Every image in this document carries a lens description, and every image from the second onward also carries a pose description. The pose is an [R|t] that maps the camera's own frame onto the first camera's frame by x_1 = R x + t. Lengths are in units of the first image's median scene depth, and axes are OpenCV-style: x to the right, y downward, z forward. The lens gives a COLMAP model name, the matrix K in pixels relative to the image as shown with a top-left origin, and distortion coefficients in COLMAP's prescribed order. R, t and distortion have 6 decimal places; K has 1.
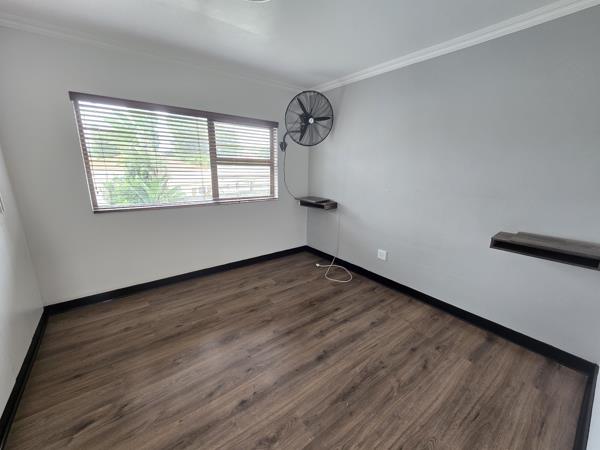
lens RADIAL K [[244.7, 0, 305.8], [0, 244.7, 226.1], [0, 0, 1]] dist [-0.007393, -0.000544]
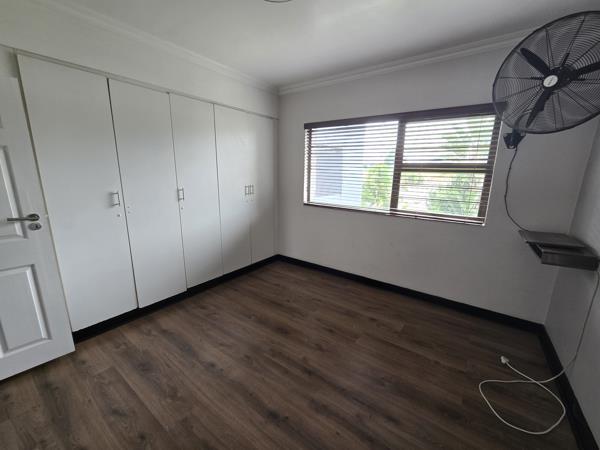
lens RADIAL K [[244.7, 0, 305.8], [0, 244.7, 226.1], [0, 0, 1]] dist [-0.007393, -0.000544]
pose [[0.281095, 0.193666, -0.939936, 0.440212], [-0.242315, 0.962014, 0.125749, -0.095637], [0.928584, 0.192413, 0.317346, 0.472303]]
